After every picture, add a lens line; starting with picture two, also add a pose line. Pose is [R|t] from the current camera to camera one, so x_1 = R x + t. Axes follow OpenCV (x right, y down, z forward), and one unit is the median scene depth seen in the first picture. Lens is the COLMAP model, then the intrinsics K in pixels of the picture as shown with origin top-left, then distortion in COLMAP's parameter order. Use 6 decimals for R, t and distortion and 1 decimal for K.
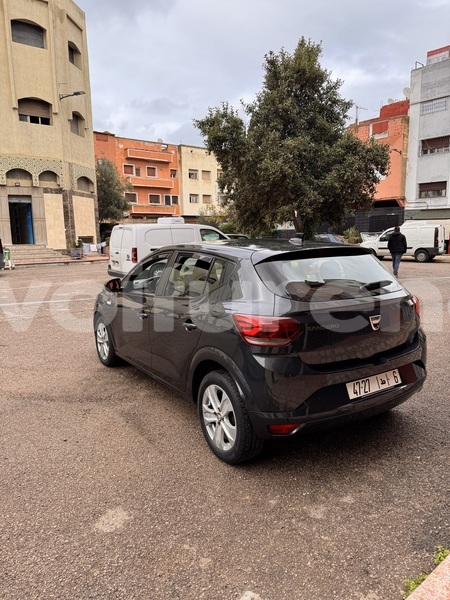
lens RADIAL K [[418.4, 0, 227.5], [0, 418.4, 301.8], [0, 0, 1]] dist [0.014439, -0.026140]
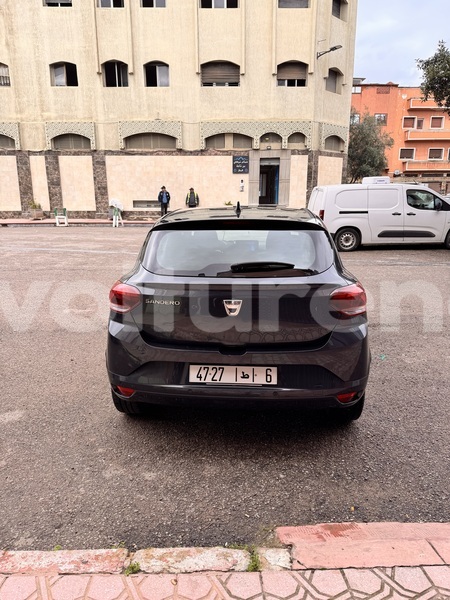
lens RADIAL K [[418.4, 0, 224.1], [0, 418.4, 302.4], [0, 0, 1]] dist [0.014439, -0.026140]
pose [[0.799514, 0.156462, -0.579912, 0.097802], [-0.101854, 0.986811, 0.125820, -0.007682], [0.591949, -0.041528, 0.804905, 0.033835]]
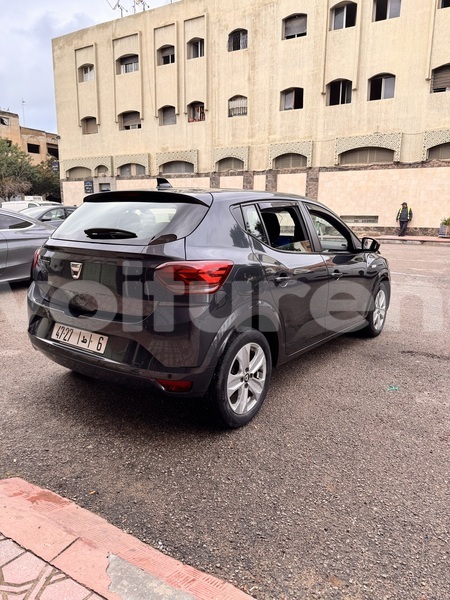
lens RADIAL K [[418.4, 0, 222.0], [0, 418.4, 299.6], [0, 0, 1]] dist [0.014439, -0.026140]
pose [[0.360292, 0.200351, -0.911070, 0.151892], [-0.164333, 0.975021, 0.149427, -0.008730], [0.918251, 0.095882, 0.384216, 0.110249]]
